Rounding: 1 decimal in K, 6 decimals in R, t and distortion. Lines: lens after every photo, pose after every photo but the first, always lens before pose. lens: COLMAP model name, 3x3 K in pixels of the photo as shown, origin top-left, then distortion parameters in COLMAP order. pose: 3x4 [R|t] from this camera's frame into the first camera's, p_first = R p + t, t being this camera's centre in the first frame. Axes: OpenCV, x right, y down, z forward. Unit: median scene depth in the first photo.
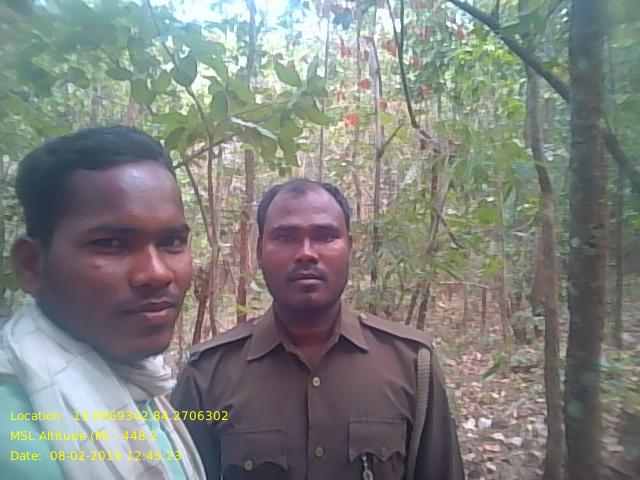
lens RADIAL K [[540.5, 0, 323.0], [0, 540.5, 238.4], [0, 0, 1]] dist [0.092060, -0.241707]
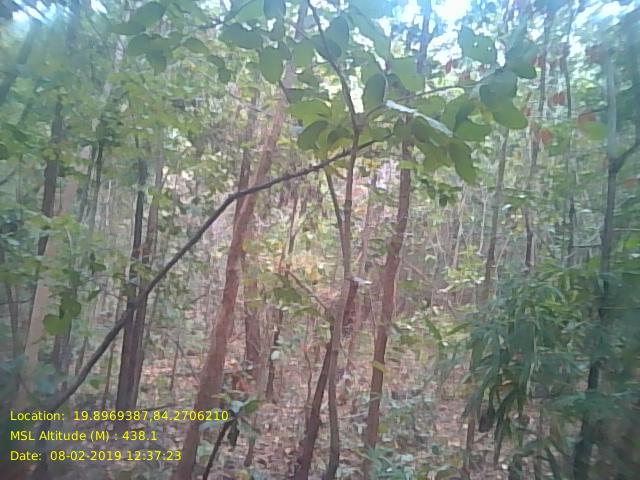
lens RADIAL K [[537.2, 0, 324.7], [0, 537.2, 235.8], [0, 0, 1]] dist [0.078252, -0.218180]
pose [[0.958747, 0.088198, -0.270232, -0.021326], [-0.106809, 0.992761, -0.054929, -0.002528], [0.263431, 0.081526, 0.961227, 0.156693]]
